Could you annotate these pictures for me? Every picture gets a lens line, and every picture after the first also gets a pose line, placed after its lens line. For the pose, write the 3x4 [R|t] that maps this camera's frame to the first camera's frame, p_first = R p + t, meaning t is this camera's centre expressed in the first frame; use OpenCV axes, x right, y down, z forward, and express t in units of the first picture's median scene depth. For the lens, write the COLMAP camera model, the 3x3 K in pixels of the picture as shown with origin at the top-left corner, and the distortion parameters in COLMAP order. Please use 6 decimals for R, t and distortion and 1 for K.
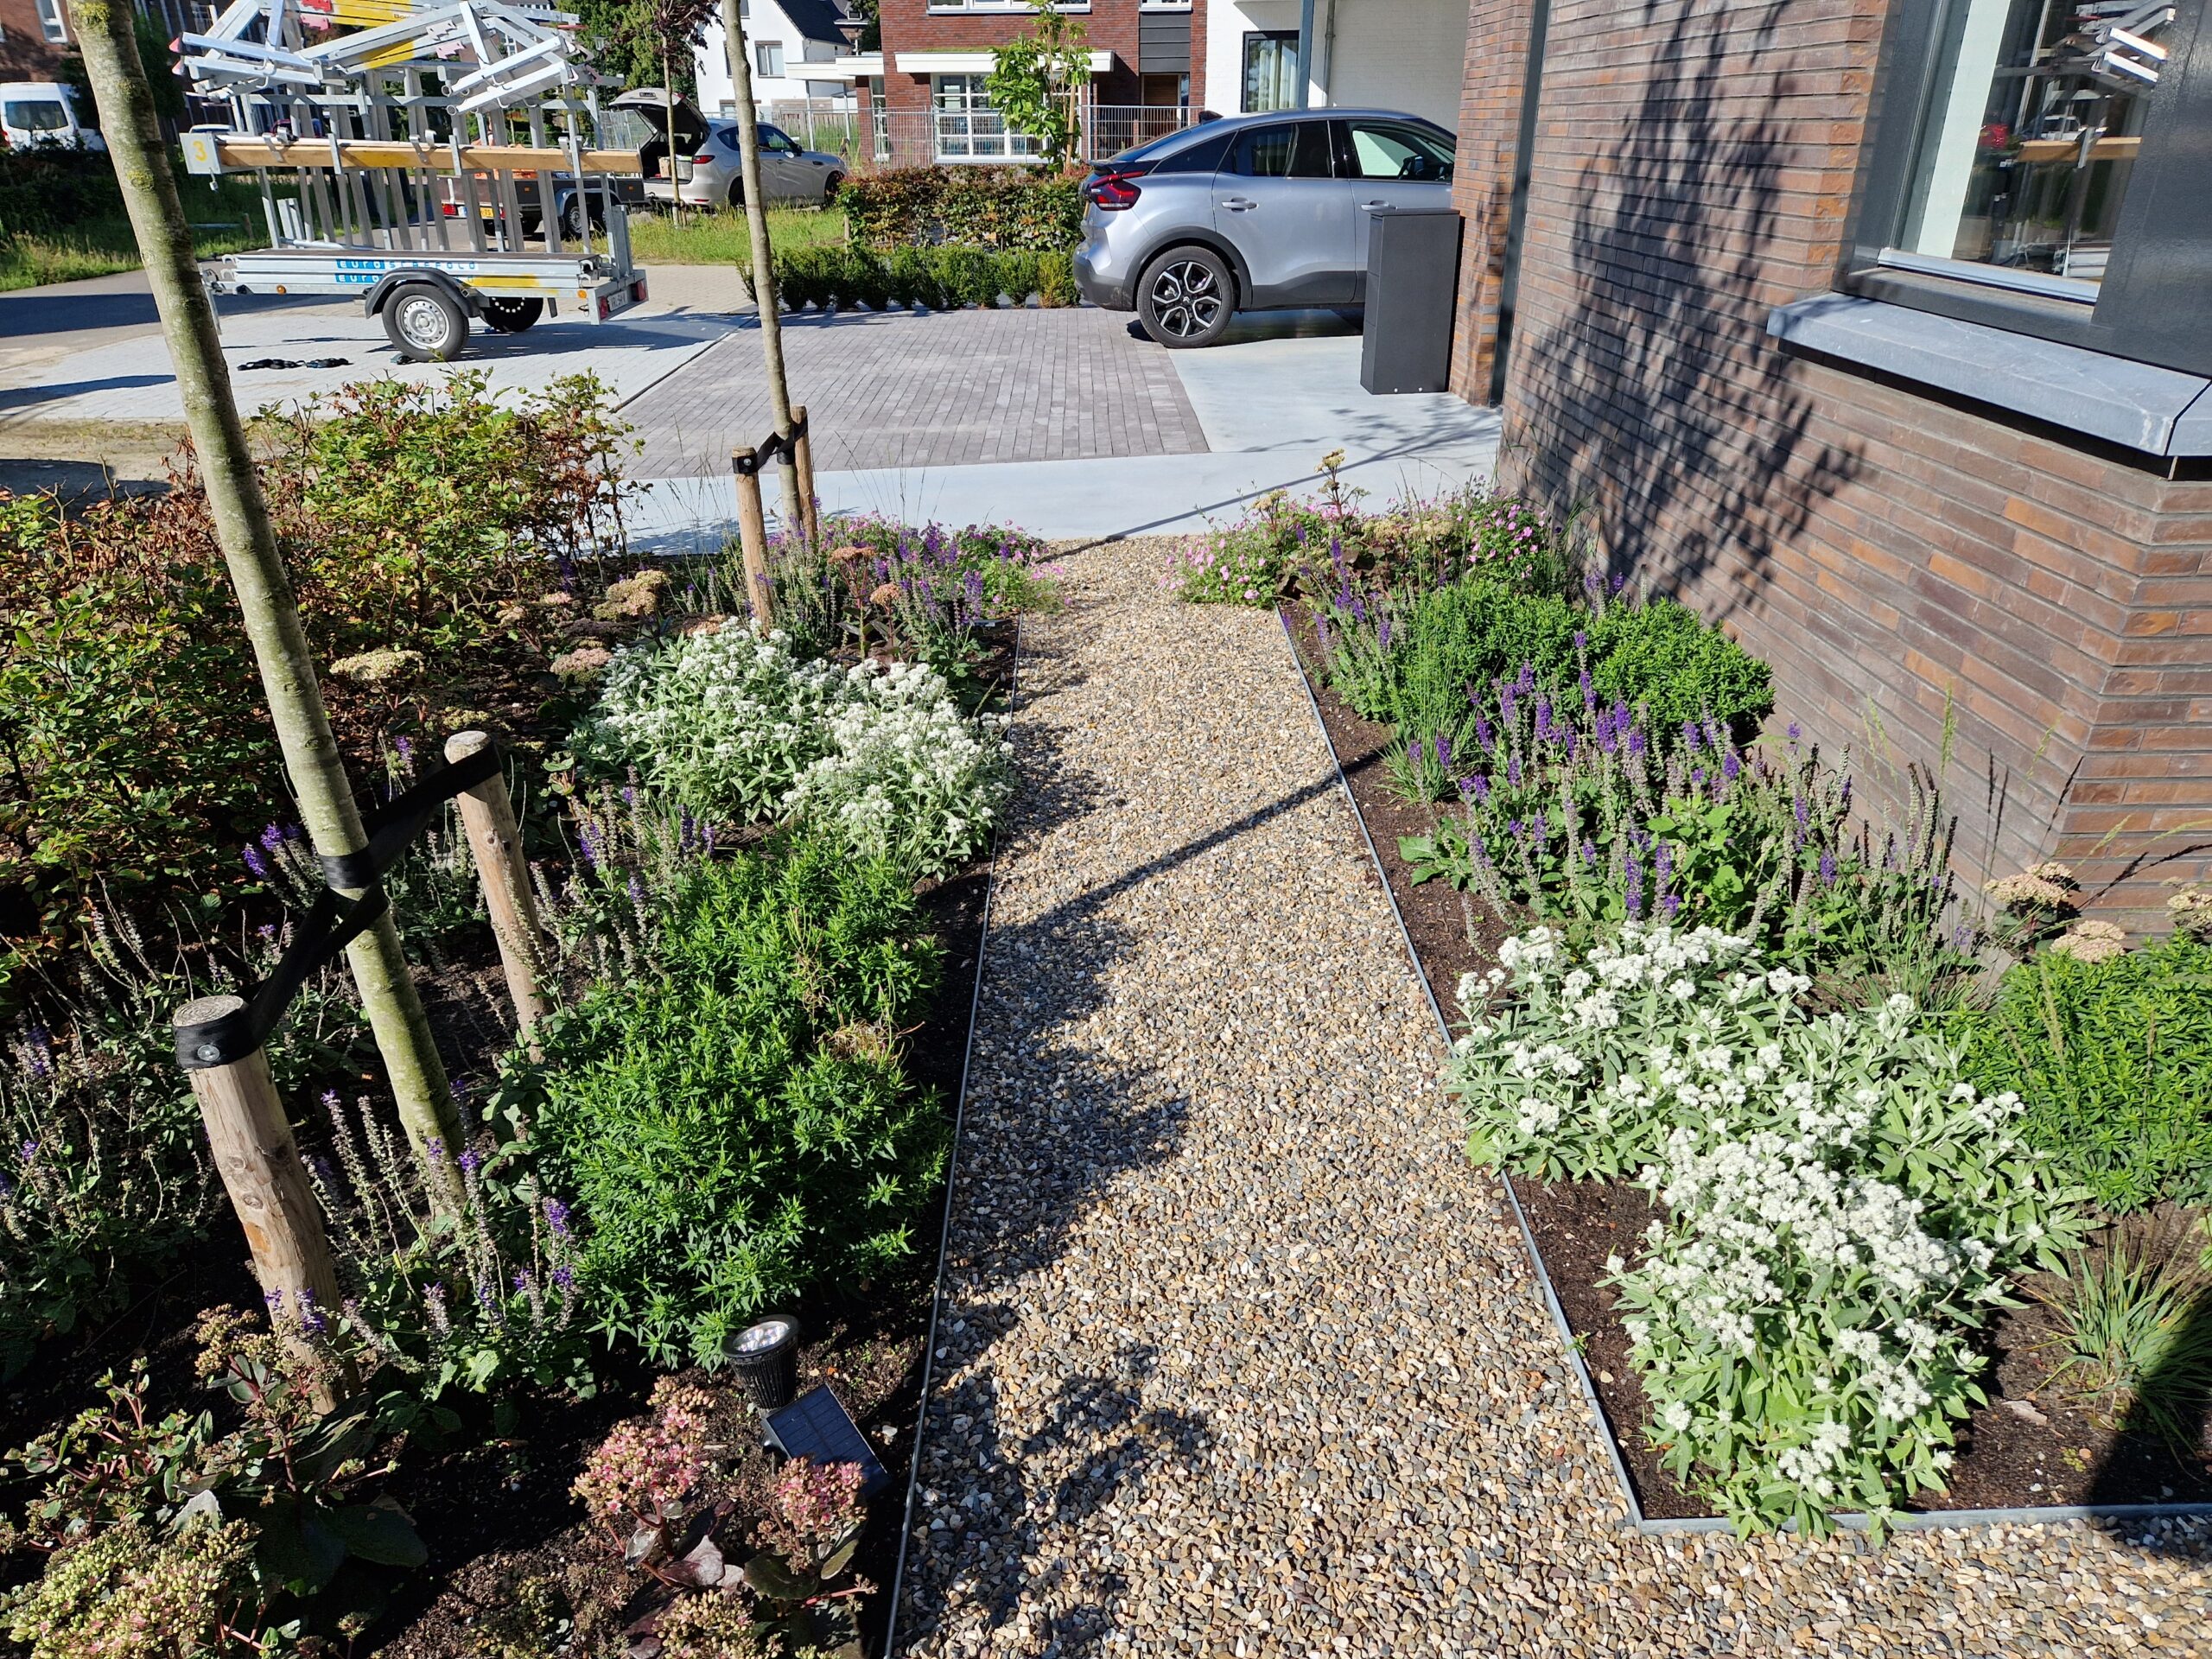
lens RADIAL K [[1490.5, 0, 1113.9], [0, 1490.5, 897.4], [0, 0, 1]] dist [0.007076, 0.003577]
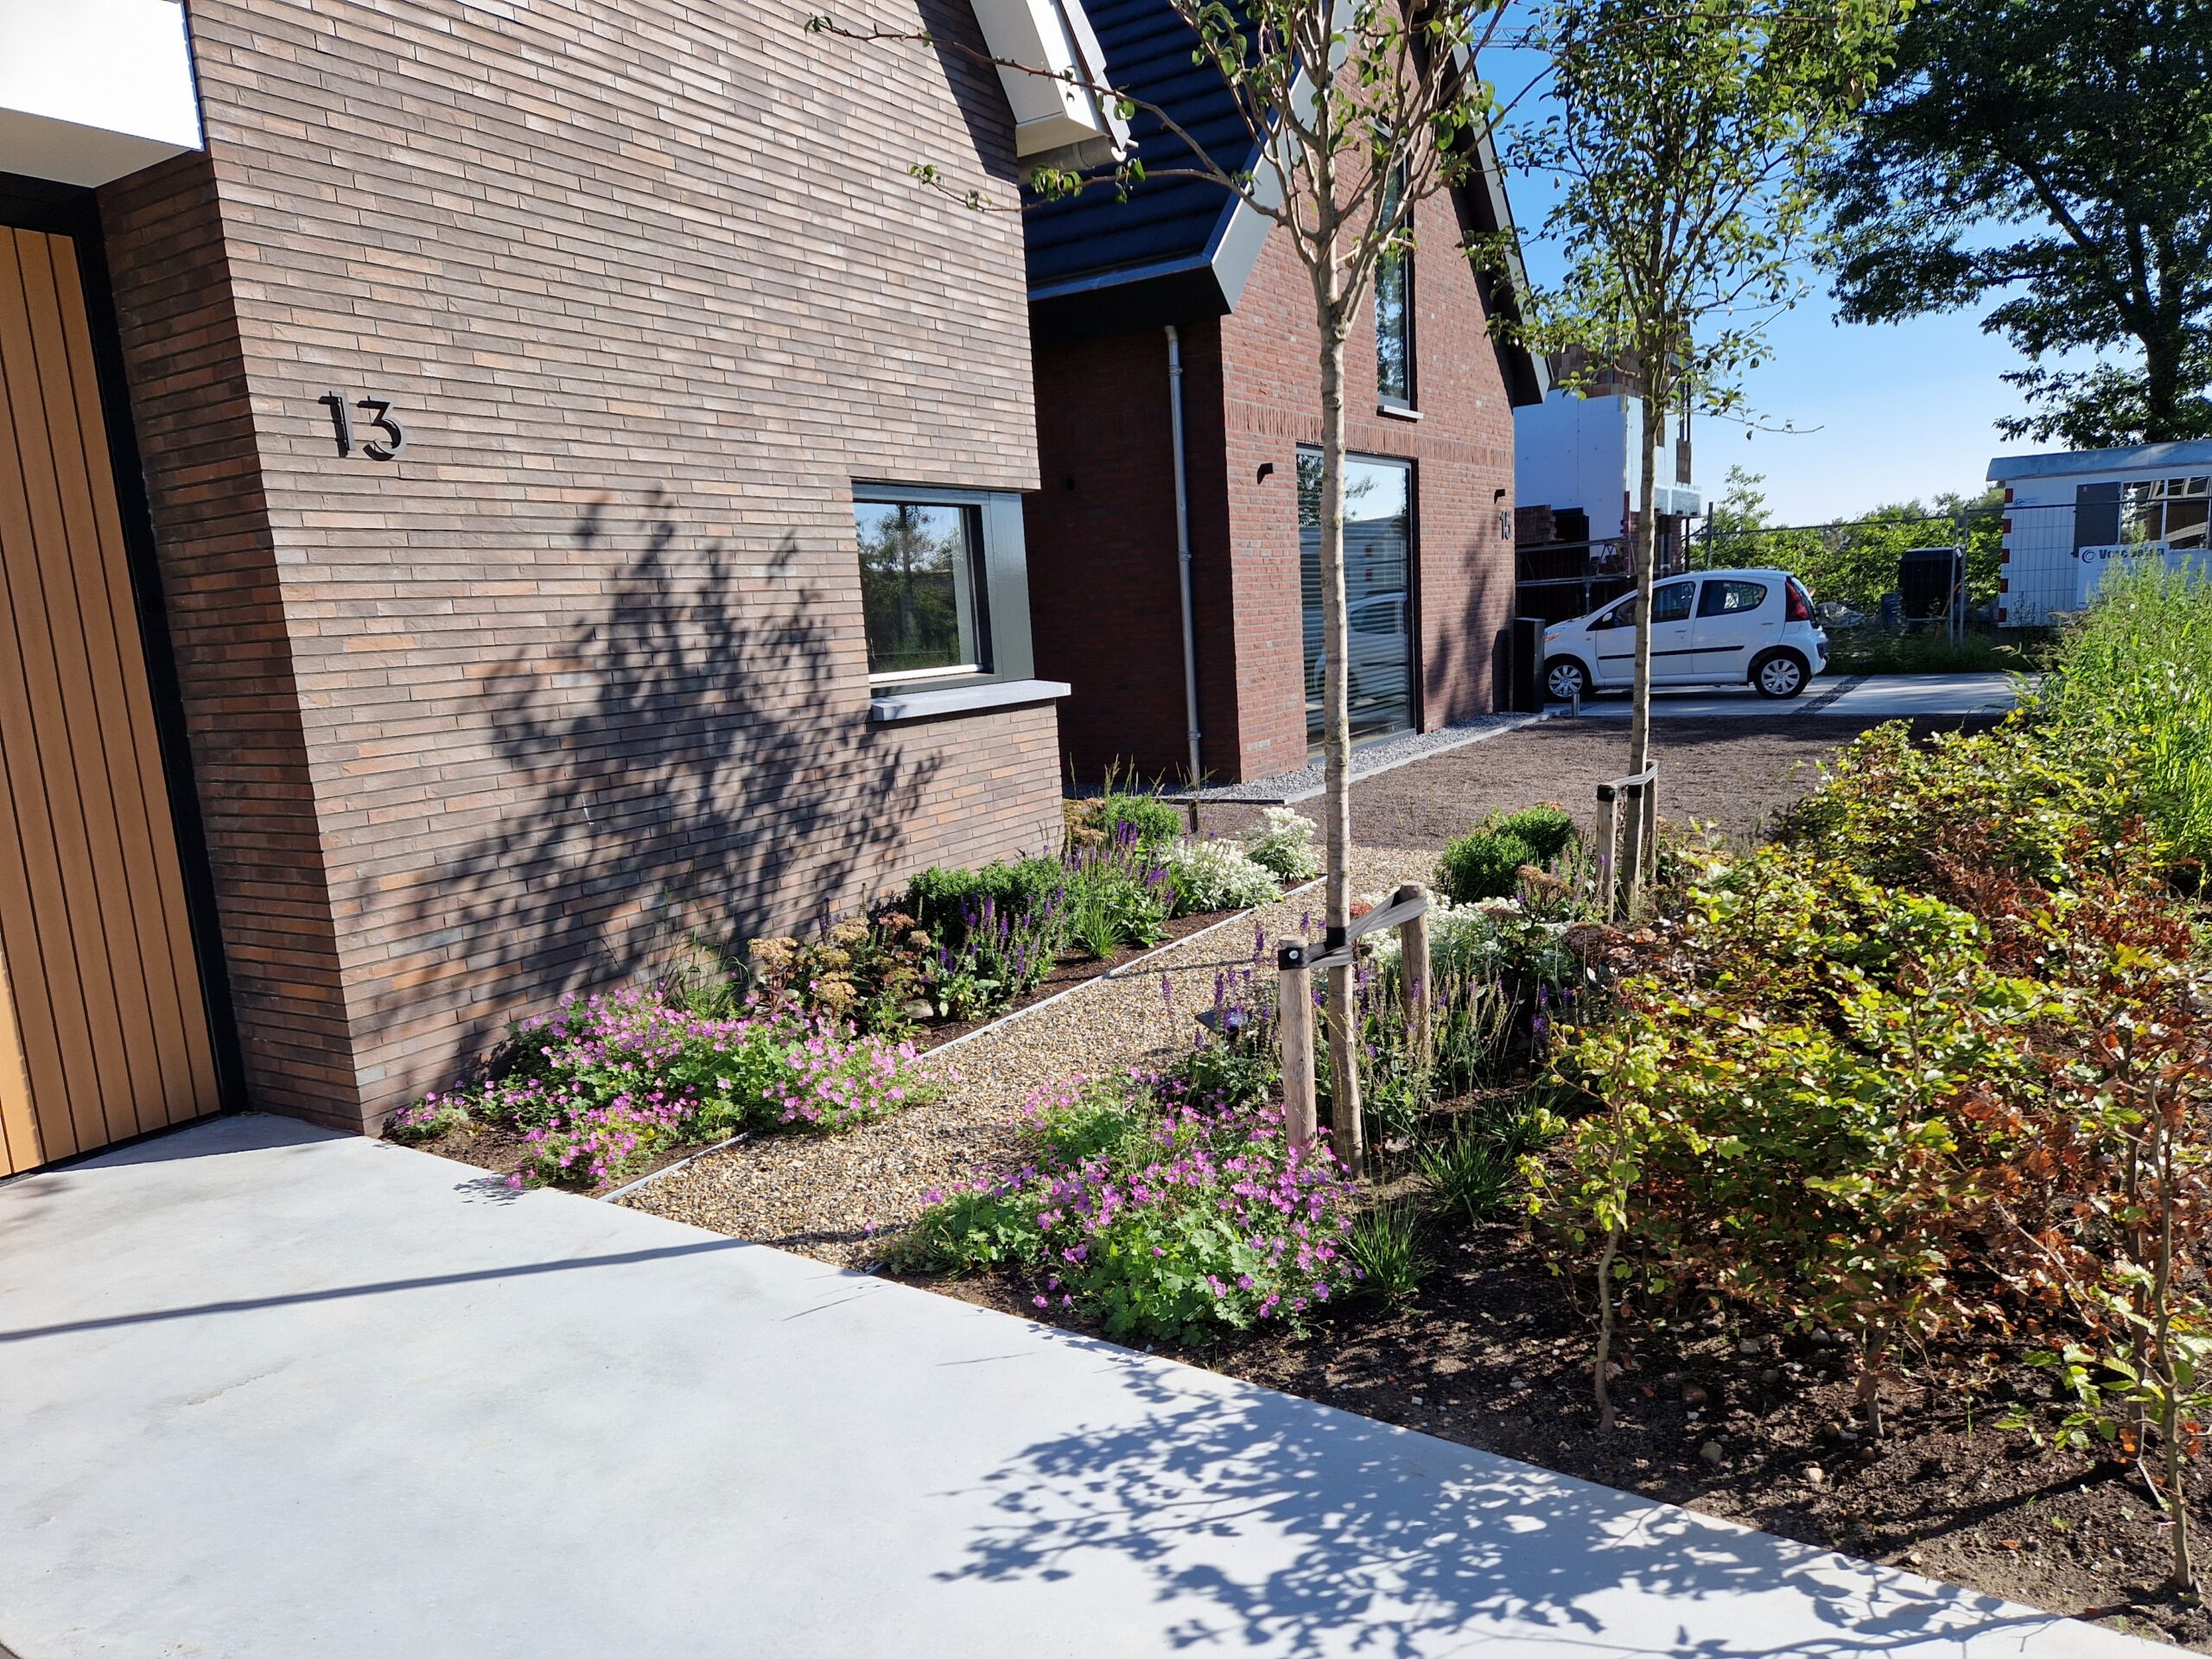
lens RADIAL K [[1474.6, 0, 1097.3], [0, 1474.6, 850.4], [0, 0, 1]] dist [0.092749, -0.097634]
pose [[-0.827482, -0.025126, 0.560929, -0.607293], [0.321586, 0.797712, 0.510135, -0.854439], [-0.460278, 0.602515, -0.652012, 1.699788]]
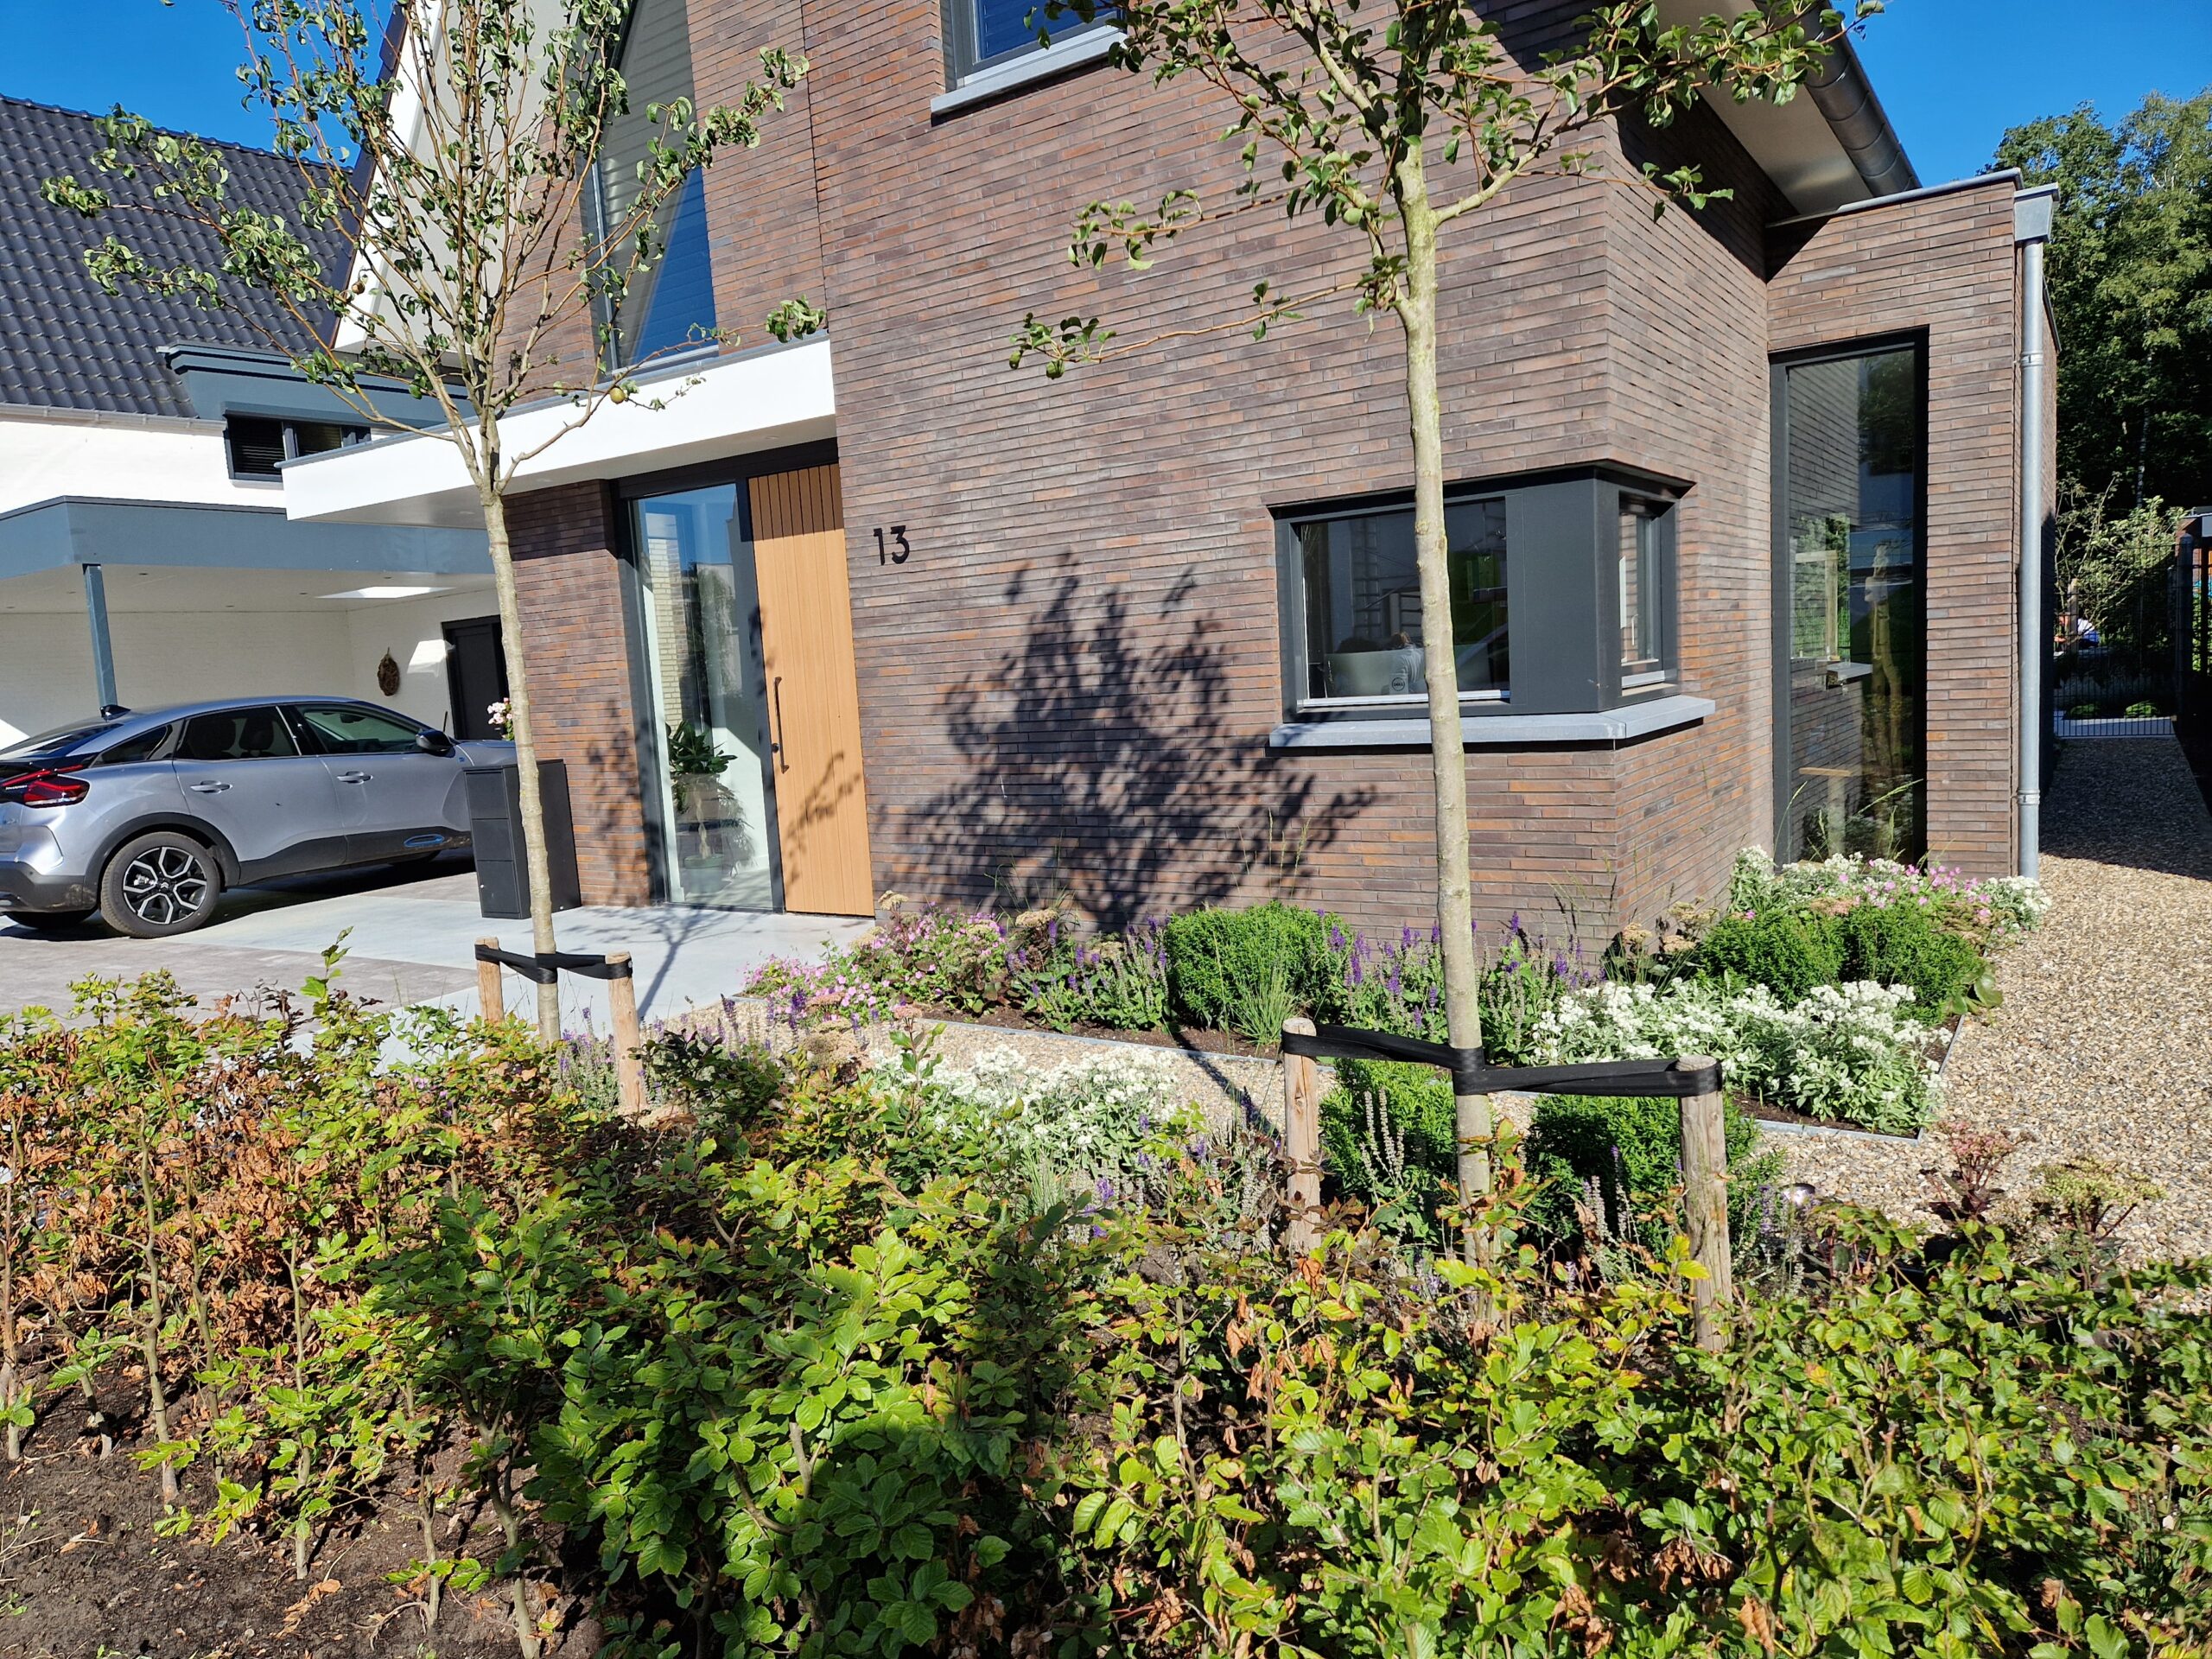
lens RADIAL K [[1440.5, 0, 1104.1], [0, 1440.5, 797.0], [0, 0, 1]] dist [0.117653, -0.079318]
pose [[0.584294, -0.105711, 0.804628, -0.846948], [0.427882, 0.882602, -0.194759, -0.060134], [-0.689578, 0.458082, 0.560931, 0.164457]]
